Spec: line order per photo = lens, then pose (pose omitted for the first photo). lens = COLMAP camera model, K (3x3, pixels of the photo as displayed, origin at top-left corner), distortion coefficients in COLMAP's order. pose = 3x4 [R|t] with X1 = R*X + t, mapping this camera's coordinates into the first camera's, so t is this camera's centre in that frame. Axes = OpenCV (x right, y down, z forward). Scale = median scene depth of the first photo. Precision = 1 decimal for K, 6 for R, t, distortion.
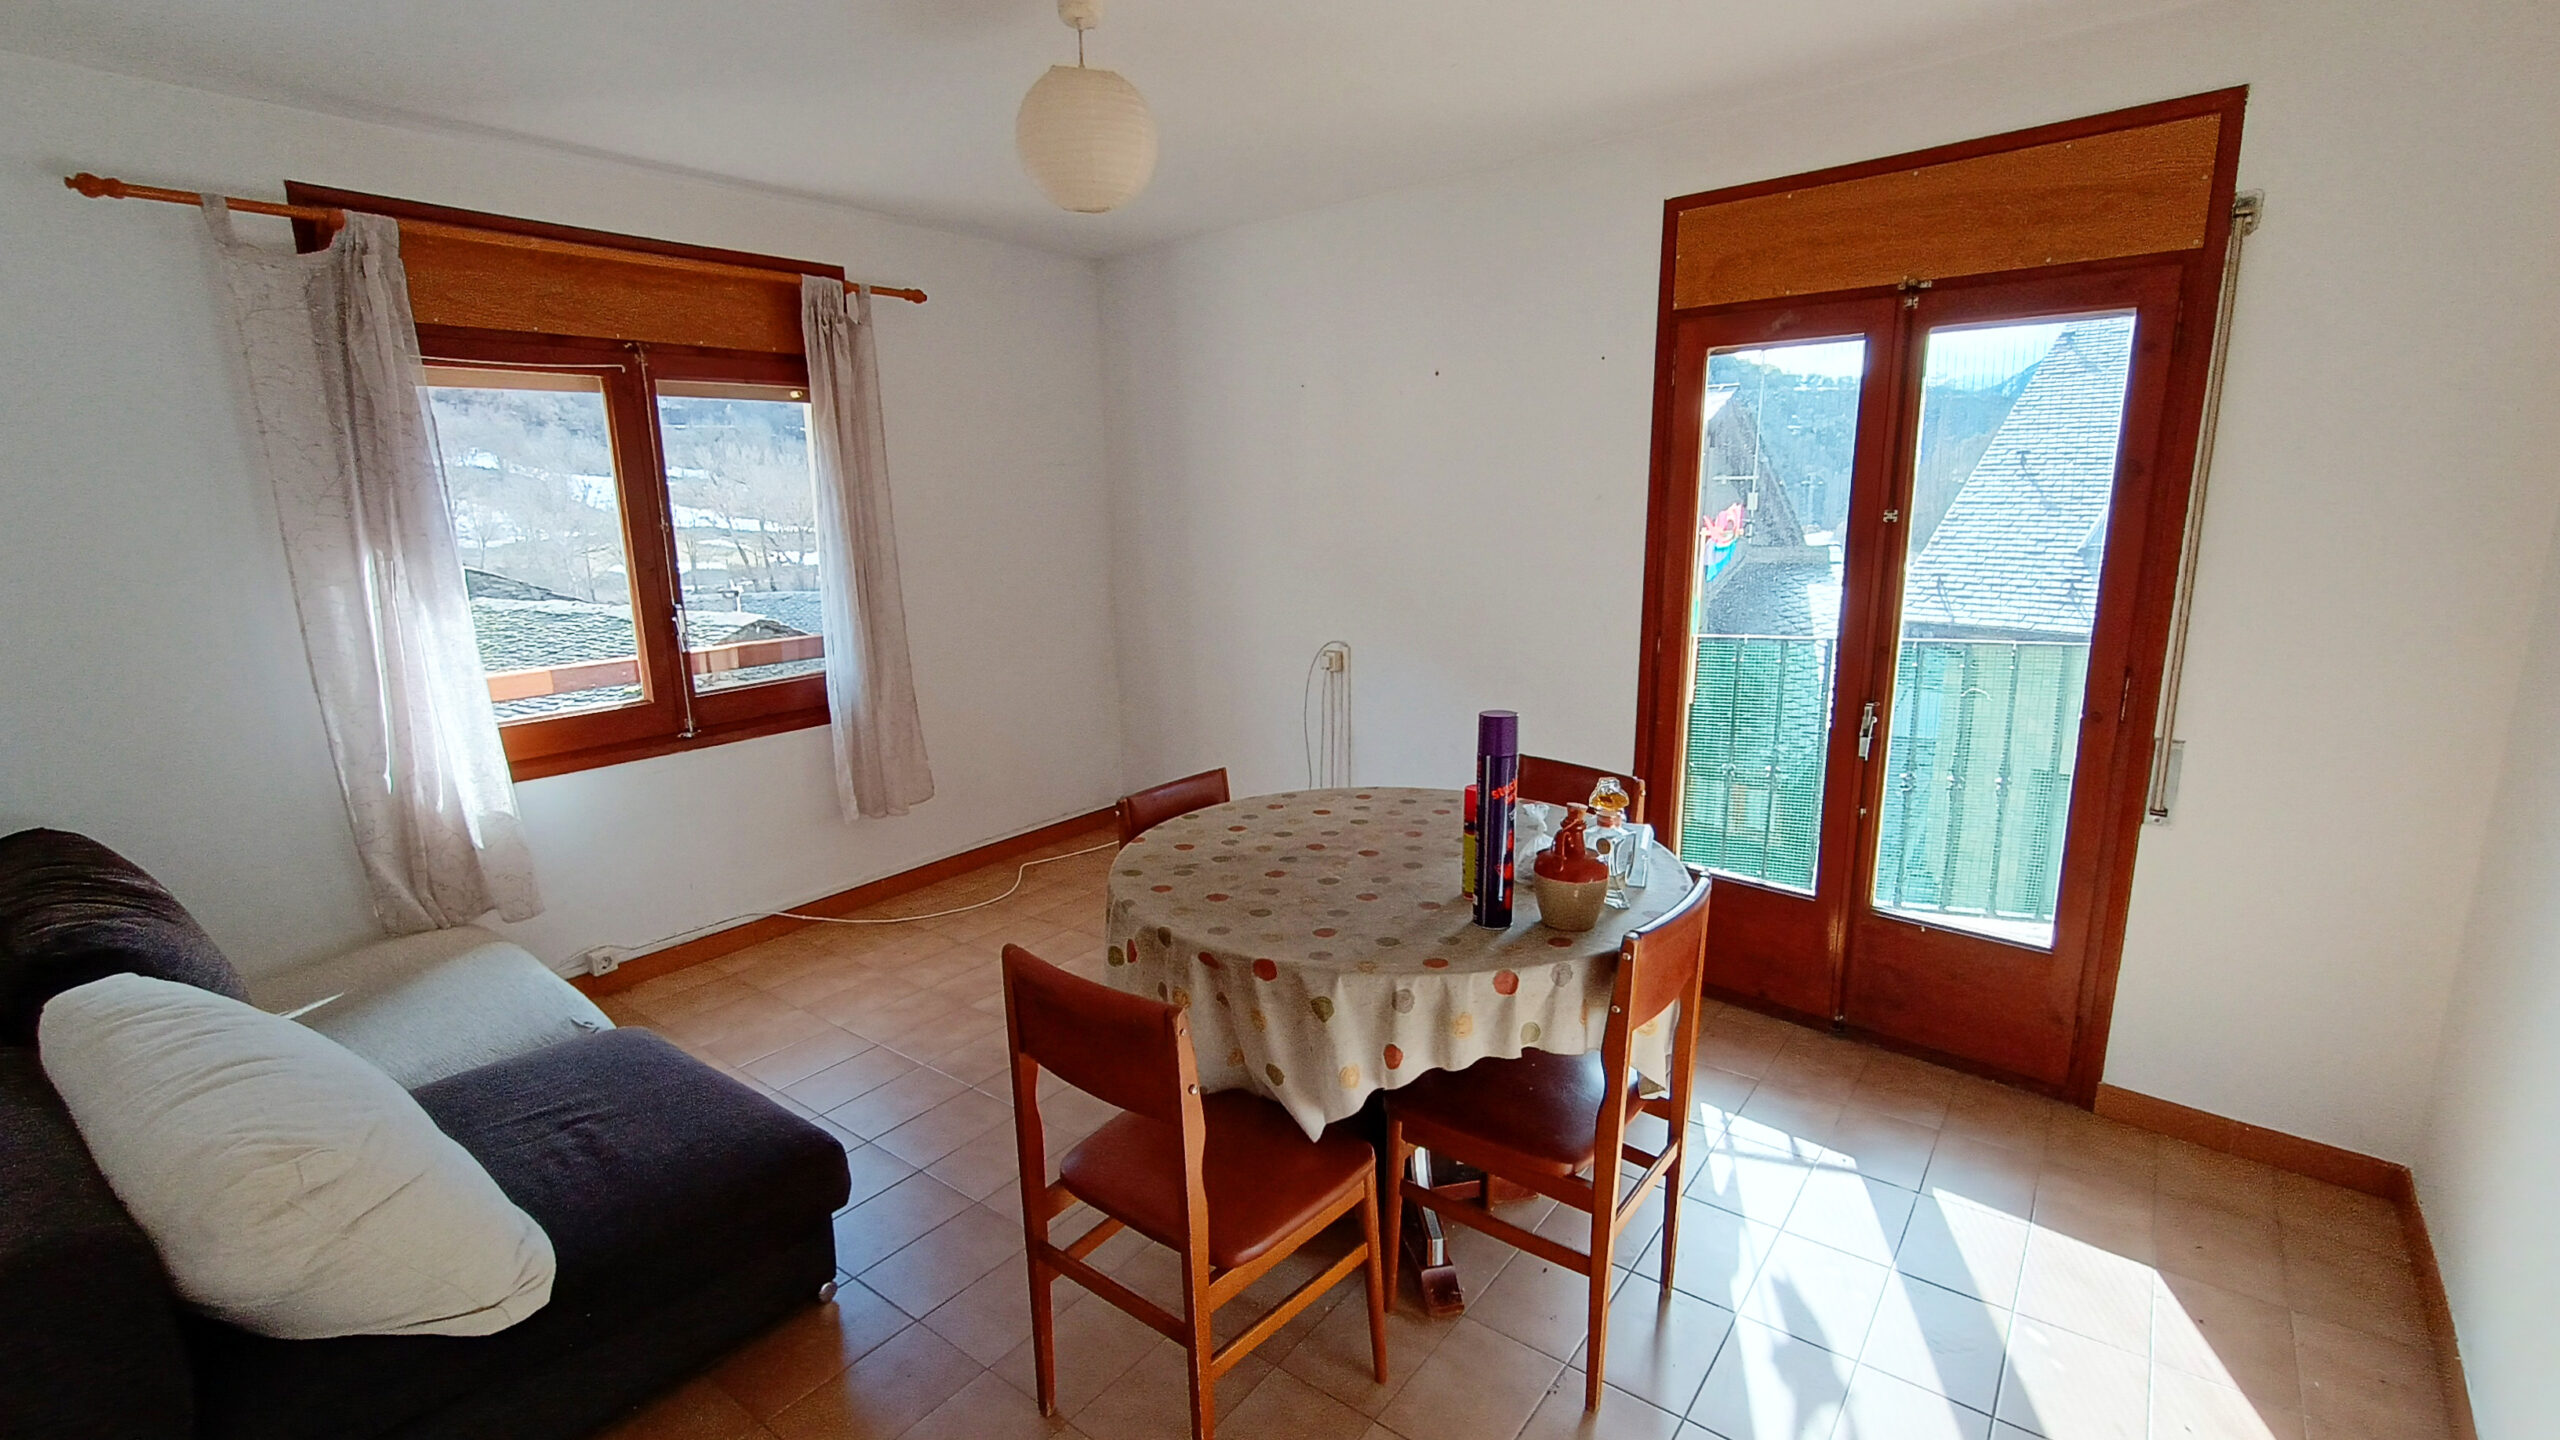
lens RADIAL K [[1152.9, 0, 1261.8], [0, 1152.9, 765.1], [0, 0, 1]] dist [-0.004086, 0.000618]
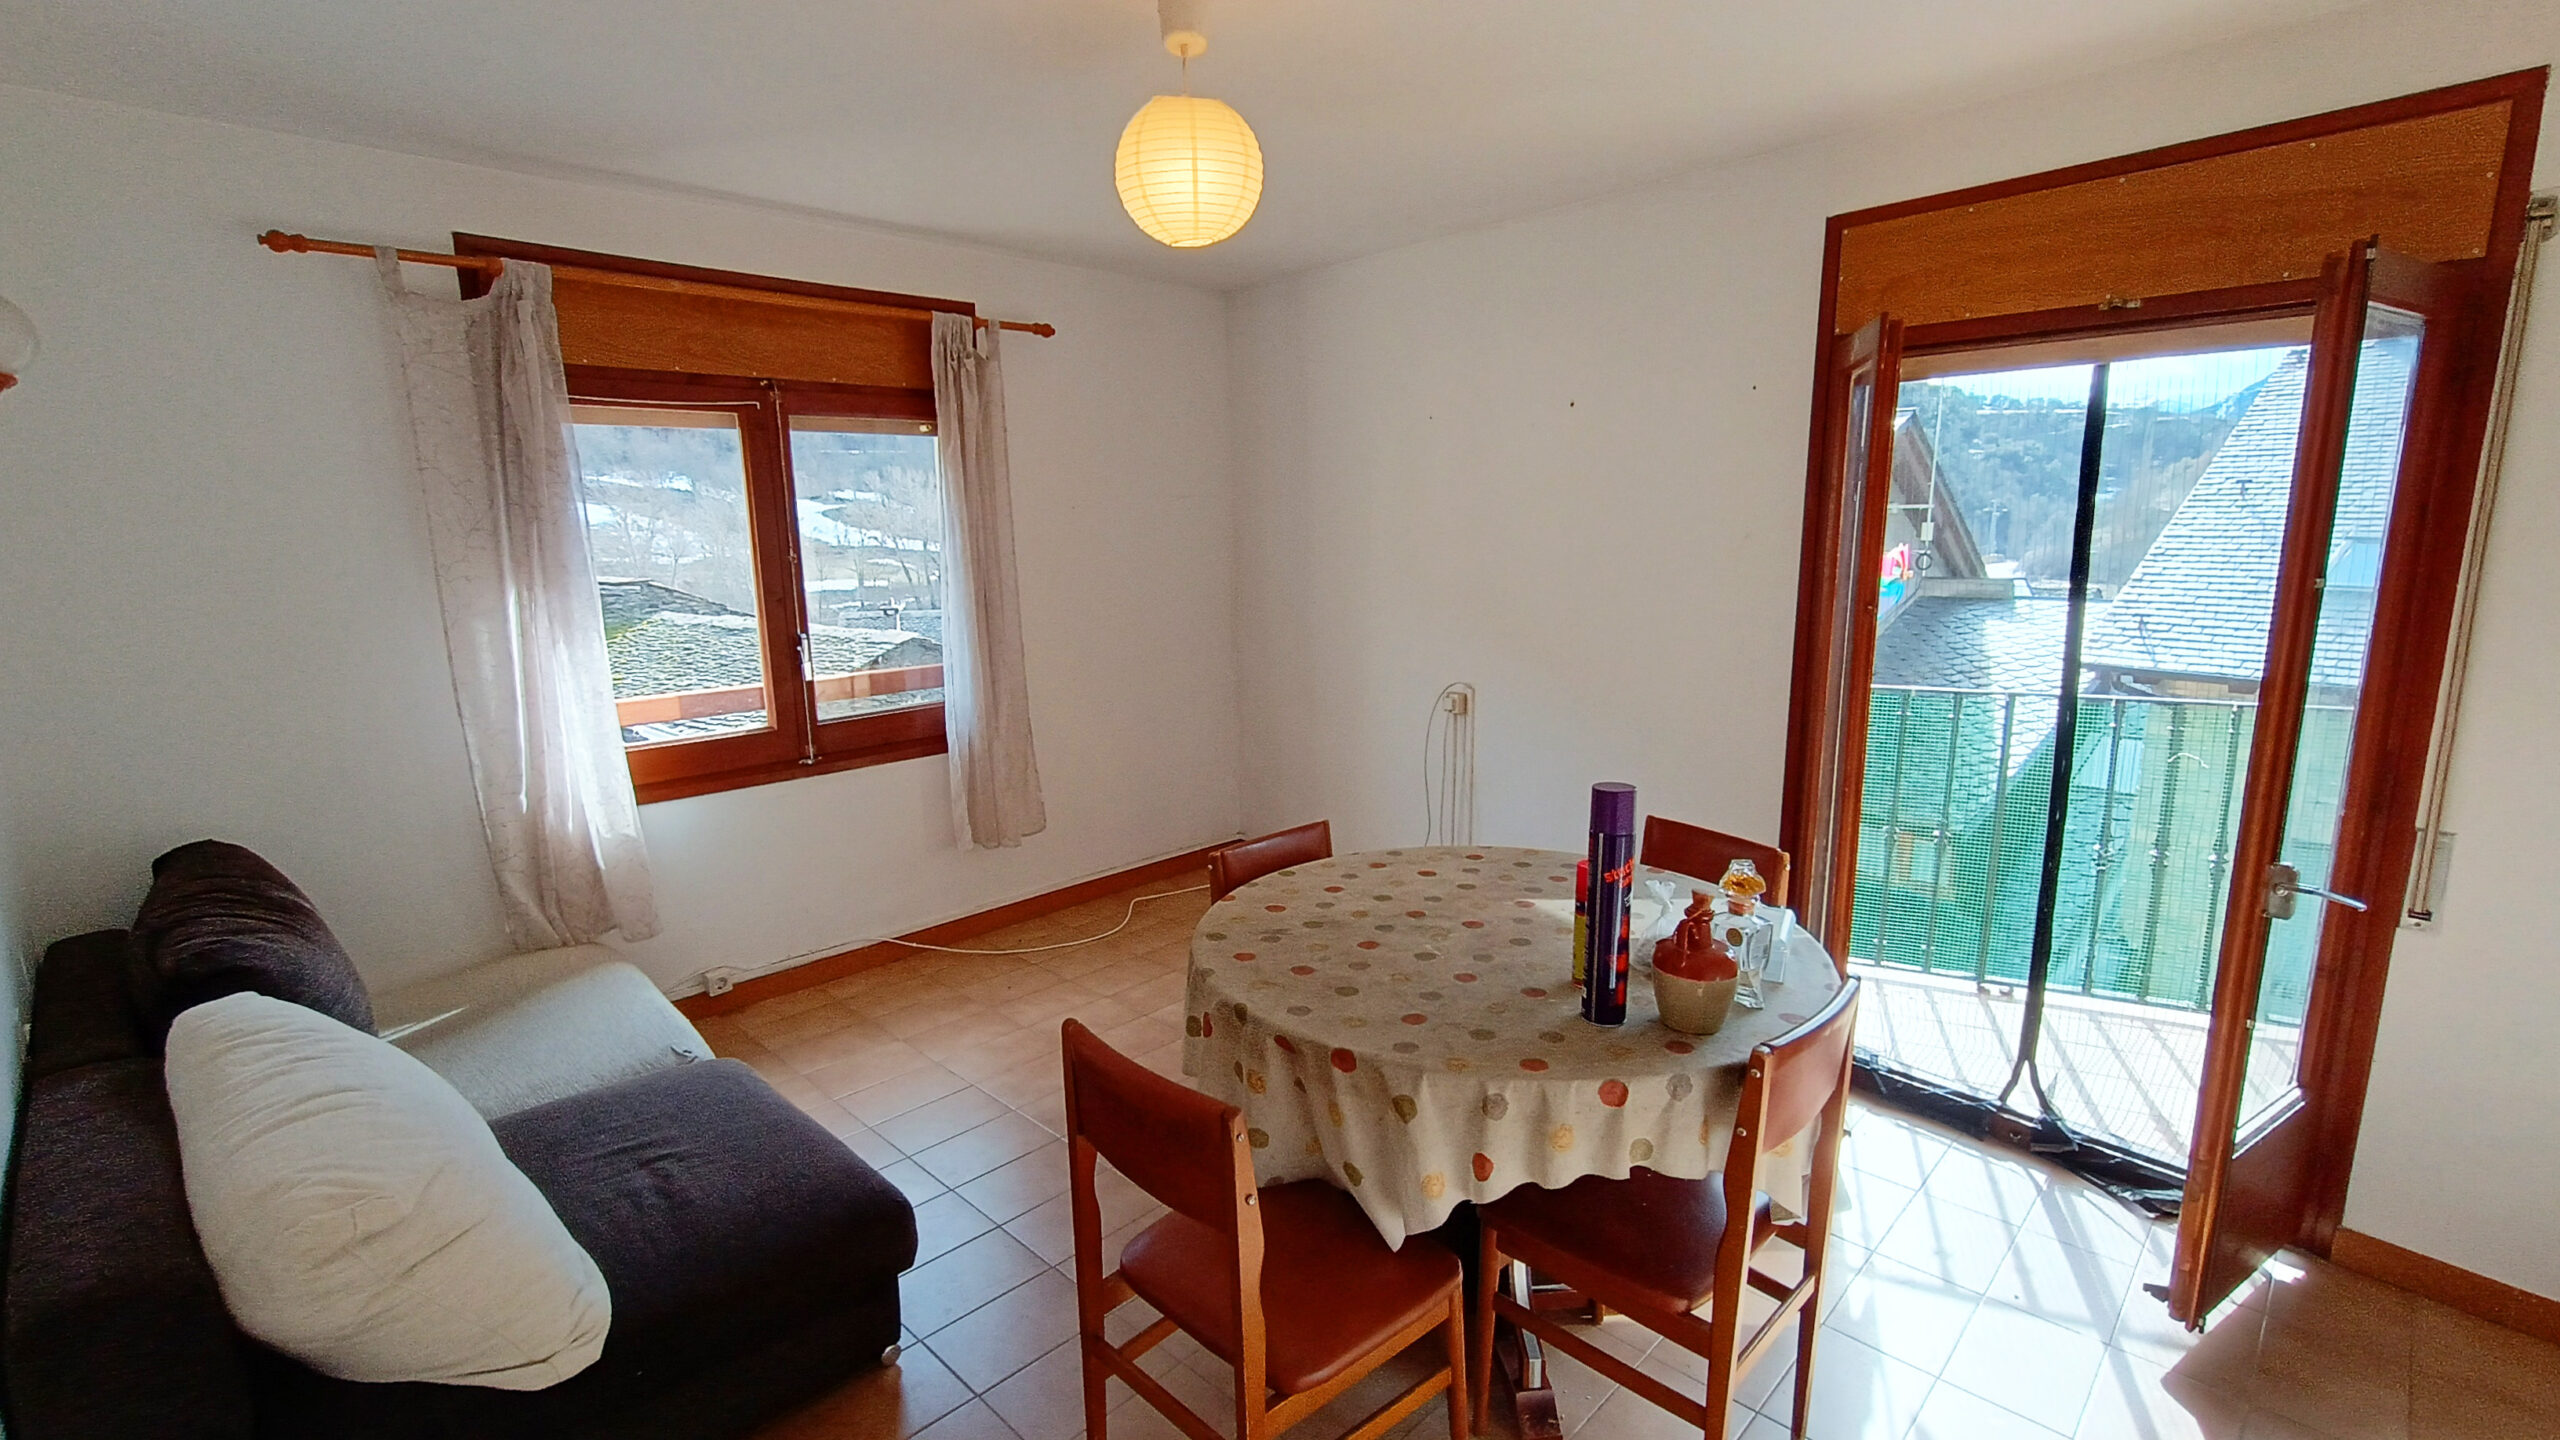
lens RADIAL K [[1152.9, 0, 1263.9], [0, 1152.9, 757.4], [0, 0, 1]] dist [-0.004086, 0.000618]
pose [[0.992630, 0.029622, -0.117512, 0.027868], [-0.032664, 0.999177, -0.024050, -0.026748], [0.116703, 0.027712, 0.992780, 0.054121]]
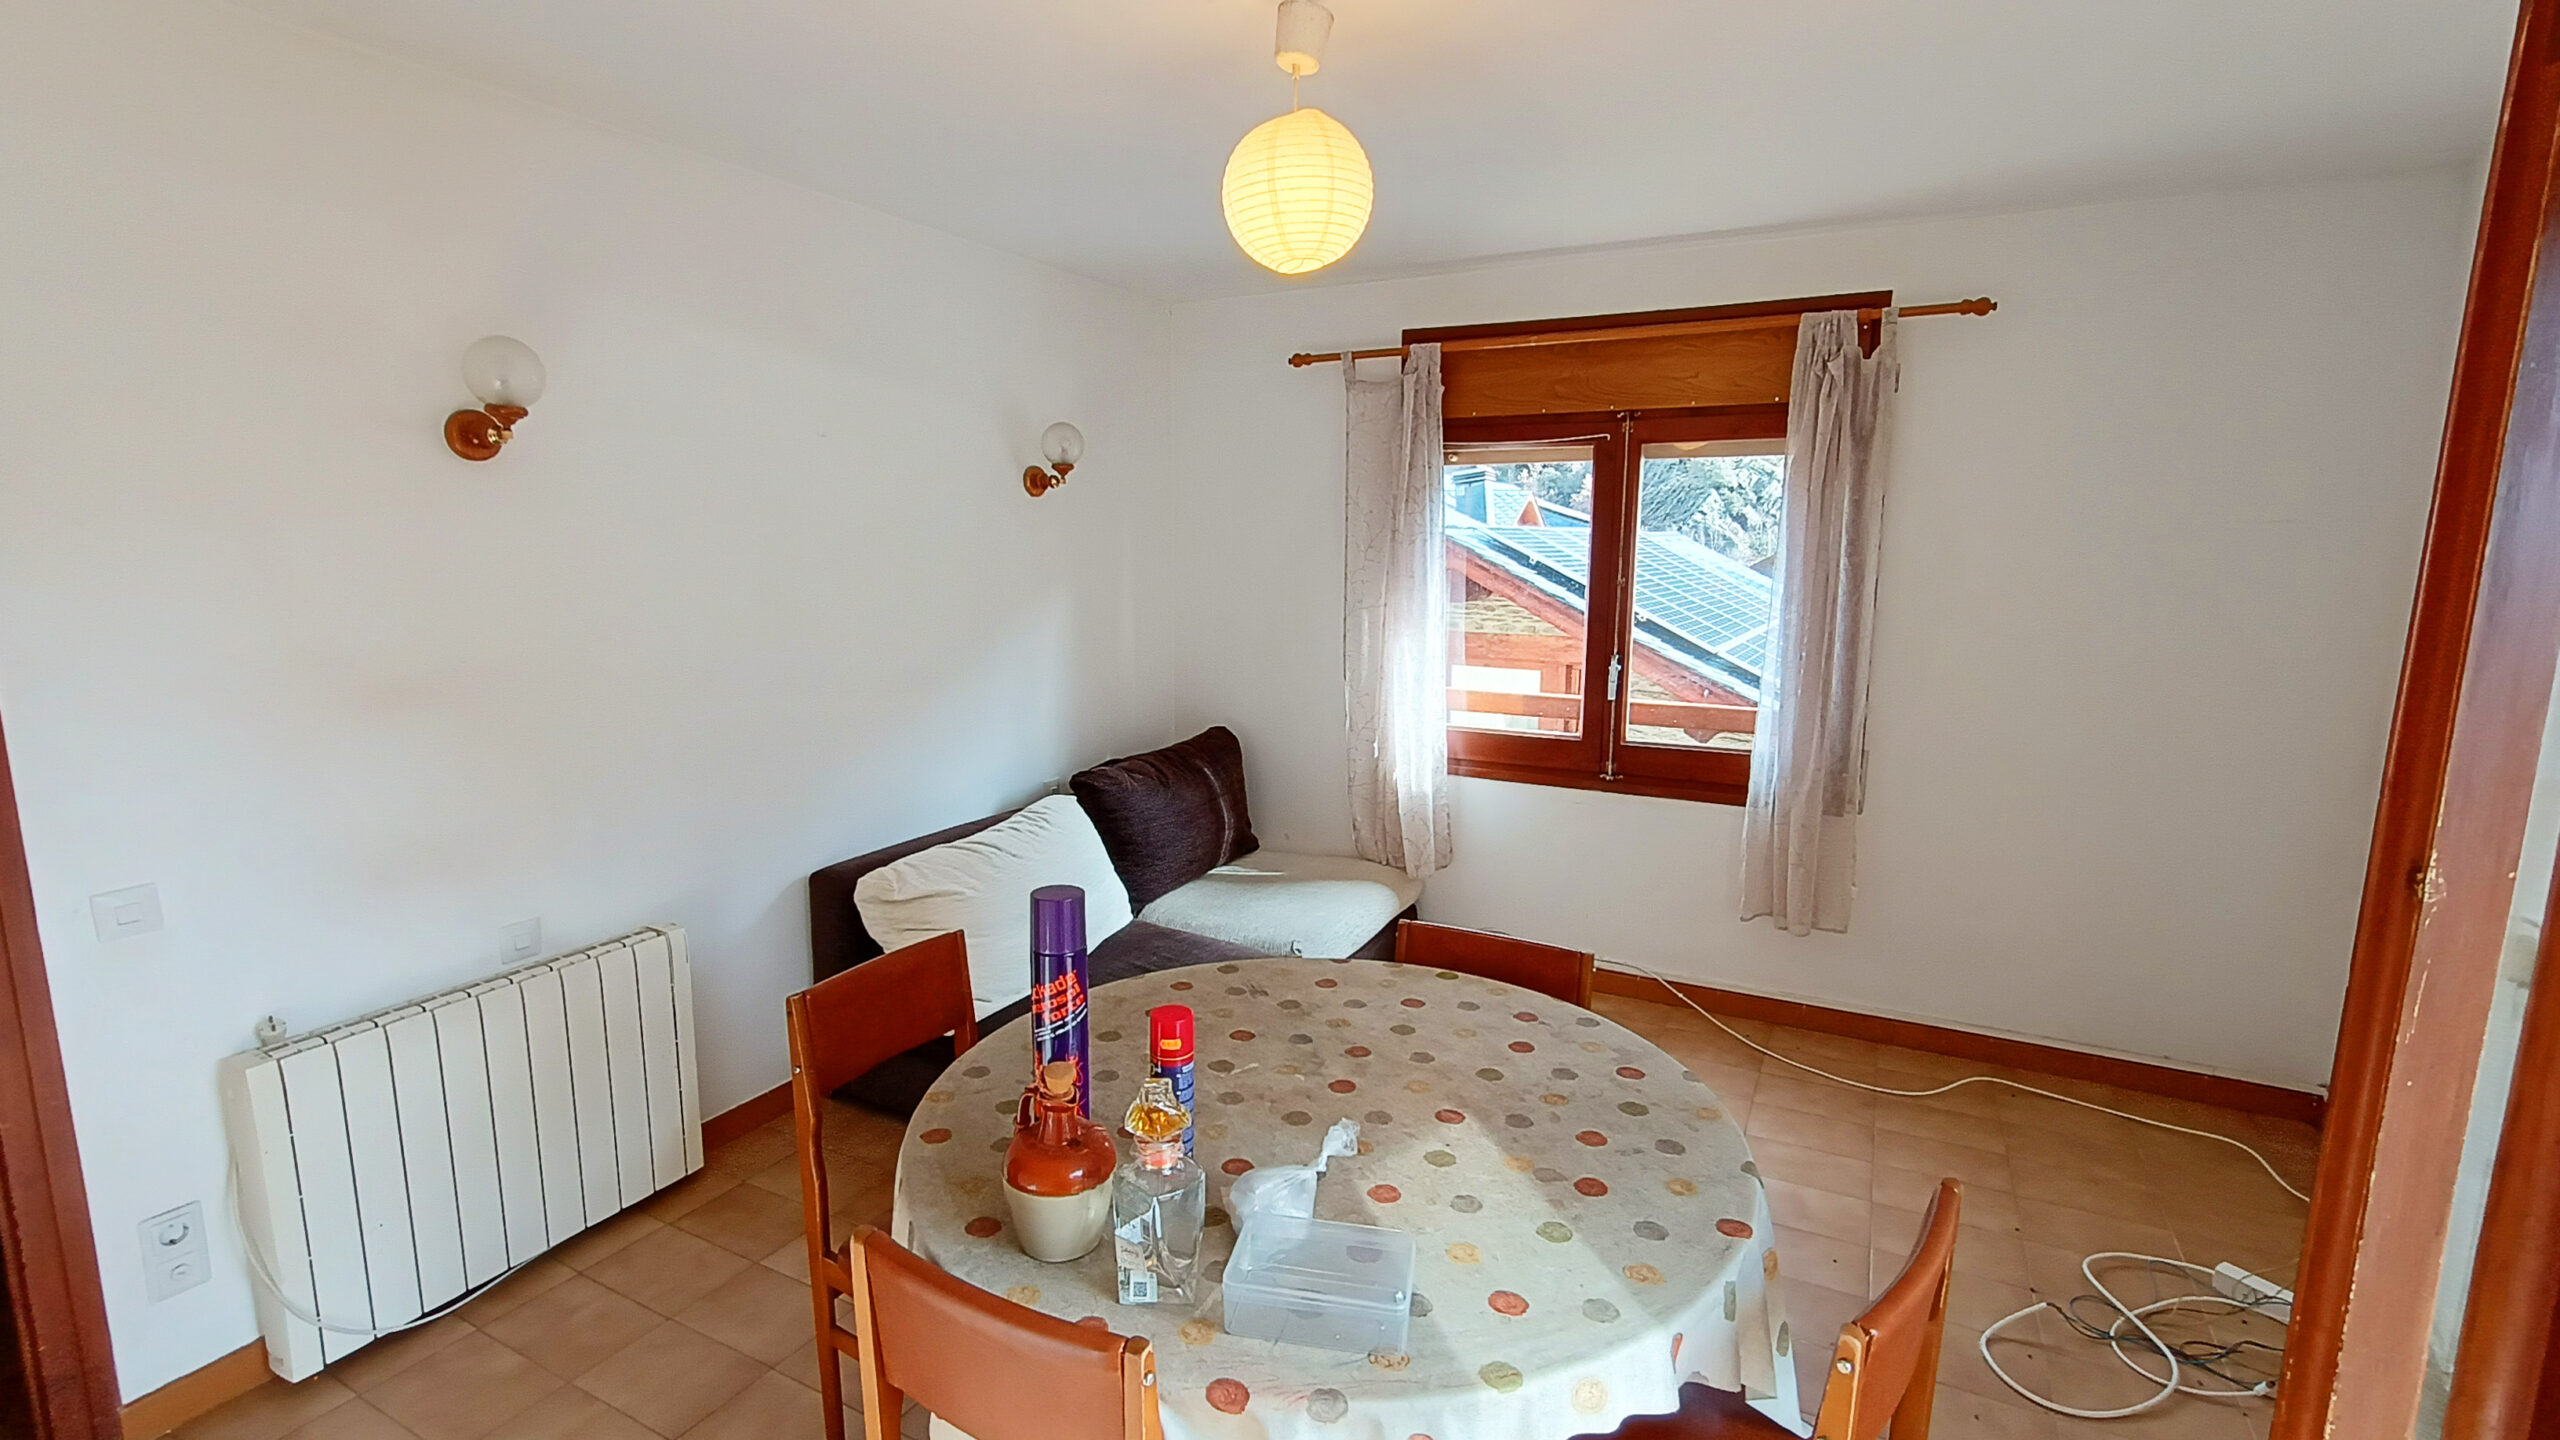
lens RADIAL K [[1152.9, 0, 1288.0], [0, 1152.9, 756.0], [0, 0, 1]] dist [-0.004086, 0.000618]
pose [[0.160117, 0.199794, -0.966667, 0.652035], [-0.240429, 0.957702, 0.158117, -0.197122], [0.957370, 0.207098, 0.201381, 0.704179]]
